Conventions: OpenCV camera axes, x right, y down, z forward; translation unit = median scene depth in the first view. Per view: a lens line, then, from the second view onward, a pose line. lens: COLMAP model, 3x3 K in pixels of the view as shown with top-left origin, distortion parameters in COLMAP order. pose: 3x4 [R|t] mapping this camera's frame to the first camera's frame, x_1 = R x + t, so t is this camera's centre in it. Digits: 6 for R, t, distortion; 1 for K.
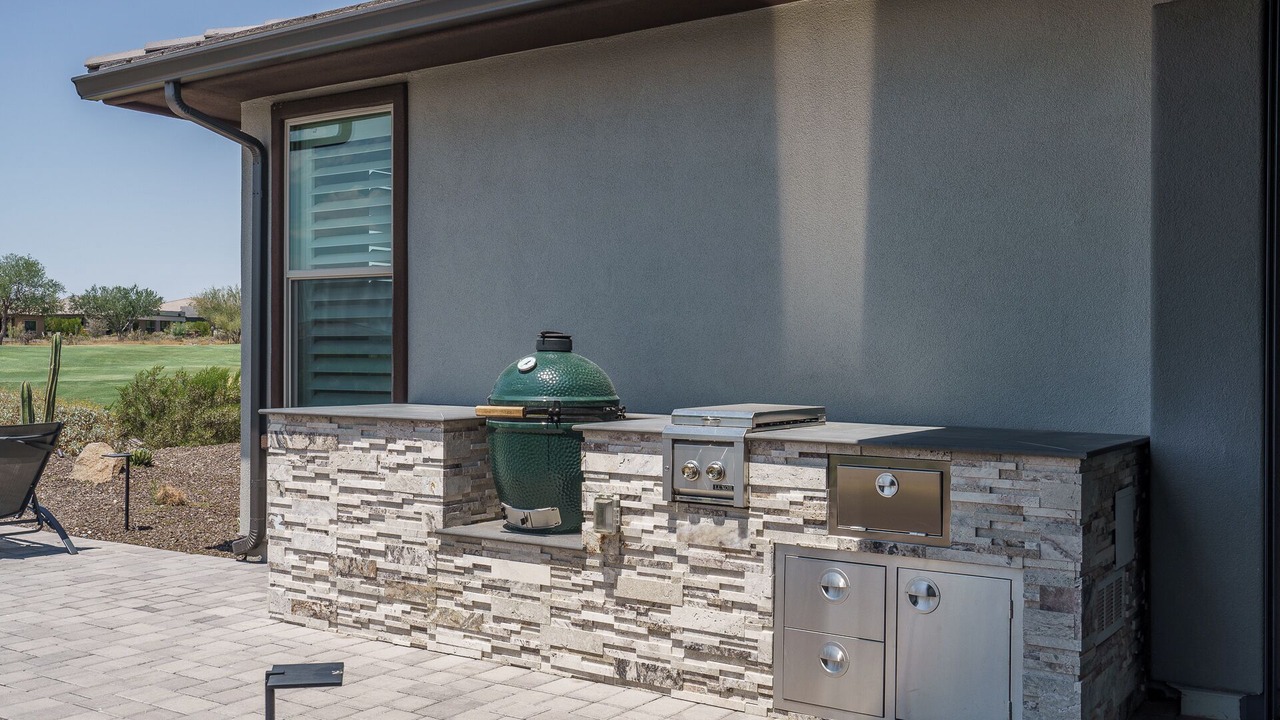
lens RADIAL K [[1190.7, 0, 638.8], [0, 1190.7, 357.8], [0, 0, 1]] dist [0.004712, -0.011659]
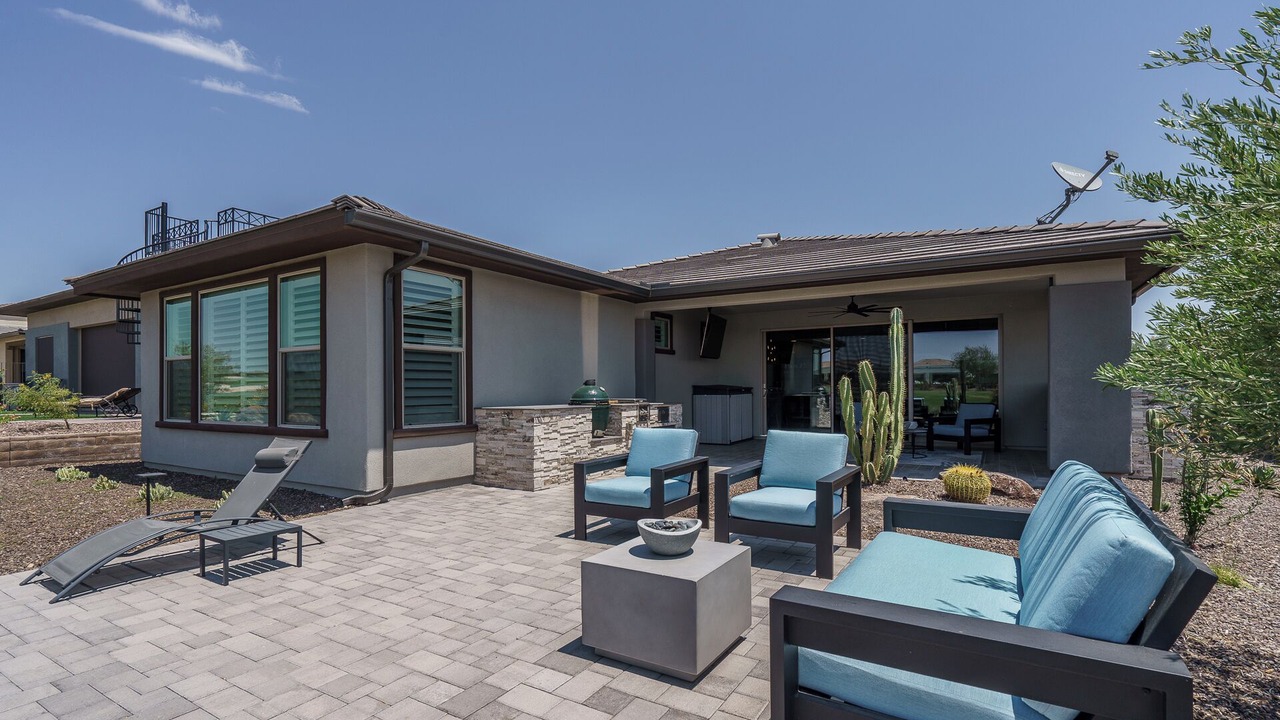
lens RADIAL K [[601.6, 0, 647.8], [0, 601.6, 381.0], [0, 0, 1]] dist [-0.000060, 0.000317]
pose [[-0.060143, 0.012186, 0.998115, -1.732777], [0.009052, 0.999891, -0.011663, 0.003047], [-0.998149, 0.008333, -0.060246, 0.909514]]
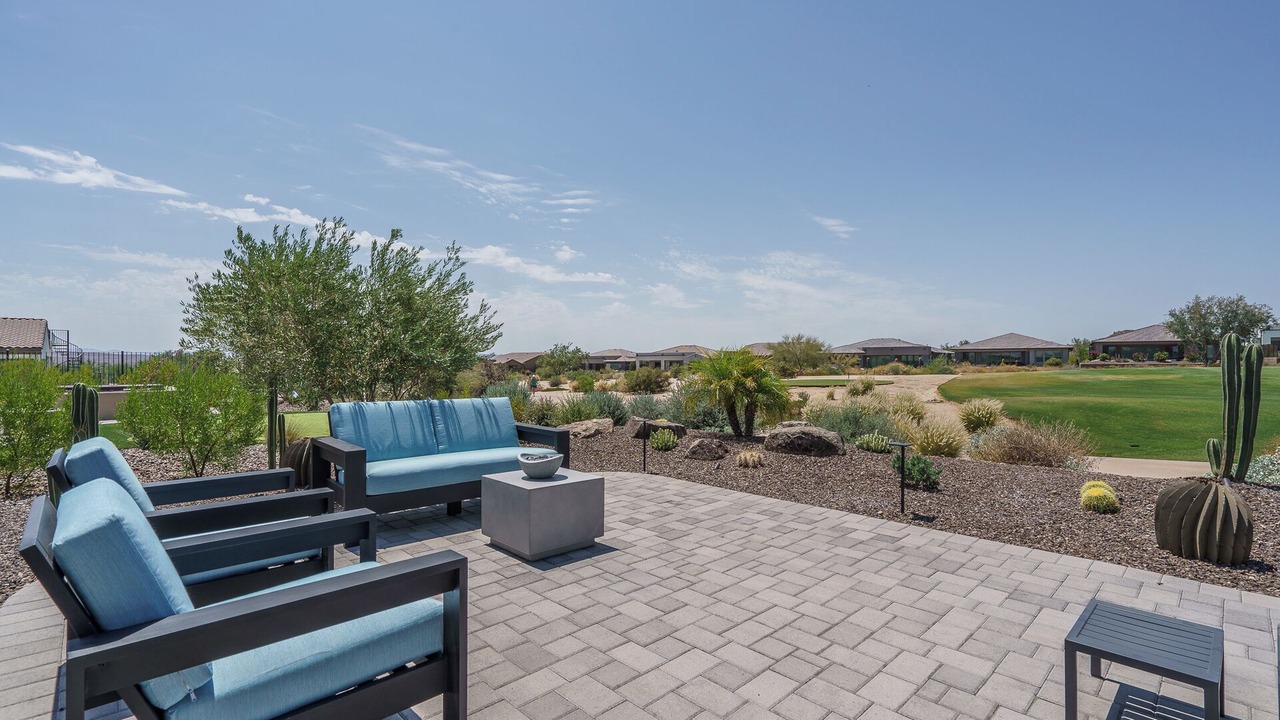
lens RADIAL K [[572.1, 0, 640.1], [0, 572.1, 367.1], [0, 0, 1]] dist [0.000522, 0.000023]
pose [[-0.203776, 0.004016, -0.979009, -0.469889], [-0.002497, 0.999986, 0.004622, 0.008465], [0.979014, 0.003386, -0.203763, 1.135229]]
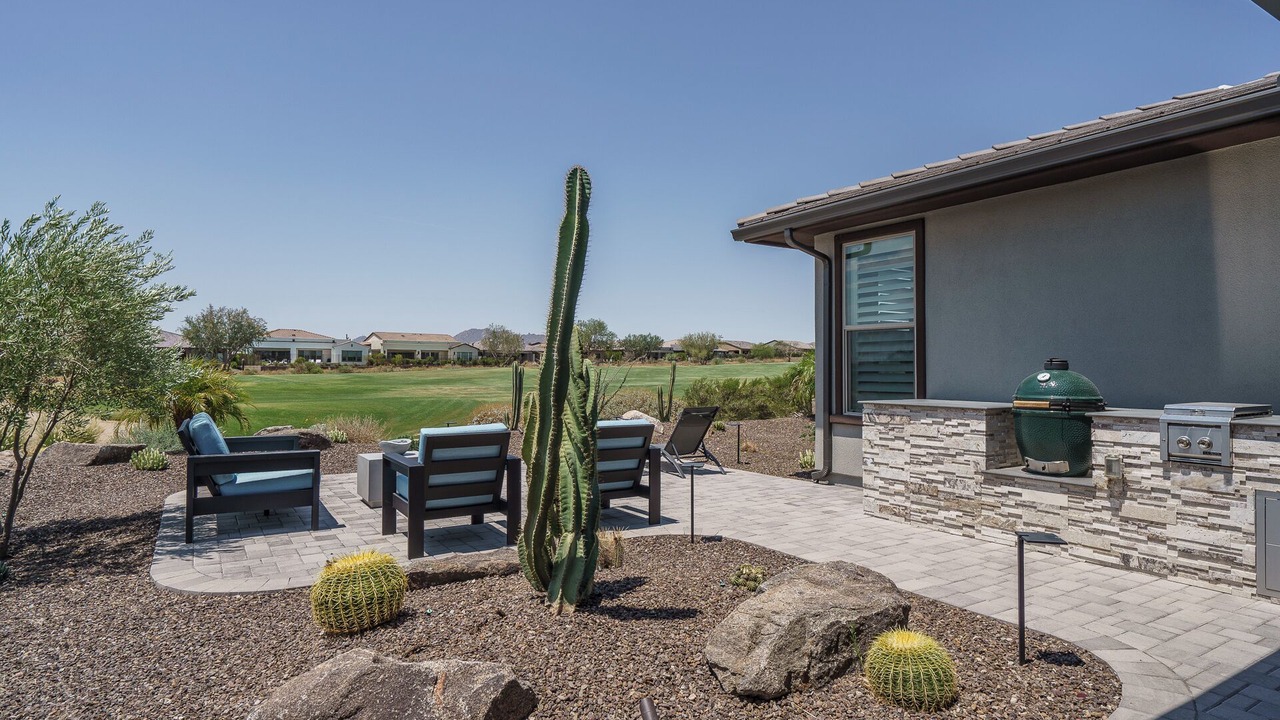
lens RADIAL K [[702.4, 0, 638.2], [0, 702.4, 358.3], [0, 0, 1]] dist [0.003968, 0.002316]
pose [[0.918036, -0.008976, -0.396396, -0.214461], [0.000848, 0.999786, -0.020676, -0.001386], [0.396497, 0.018645, 0.917847, -0.158476]]
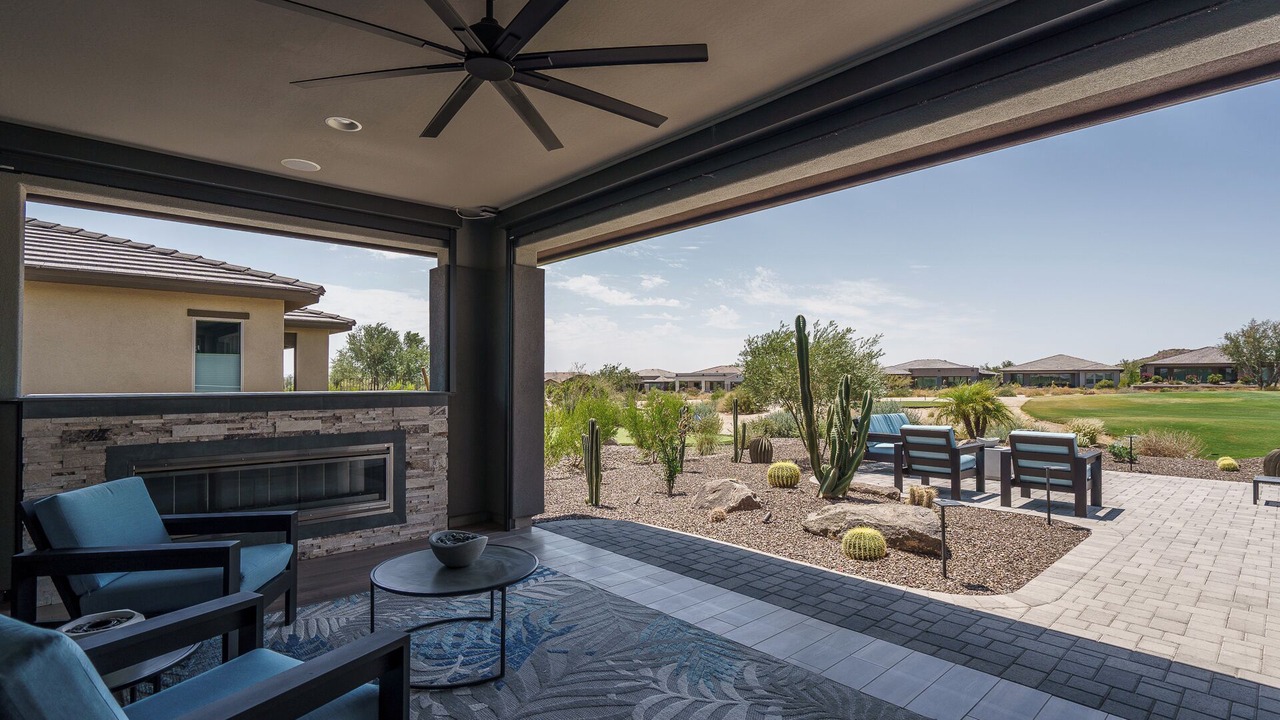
lens RADIAL K [[601.6, 0, 647.8], [0, 601.6, 381.0], [0, 0, 1]] dist [-0.000060, 0.000317]
pose [[-0.215825, -0.005713, -0.976415, 0.738786], [-0.005581, 0.999974, -0.004618, -0.024741], [0.976416, 0.004453, -0.215851, 0.285698]]
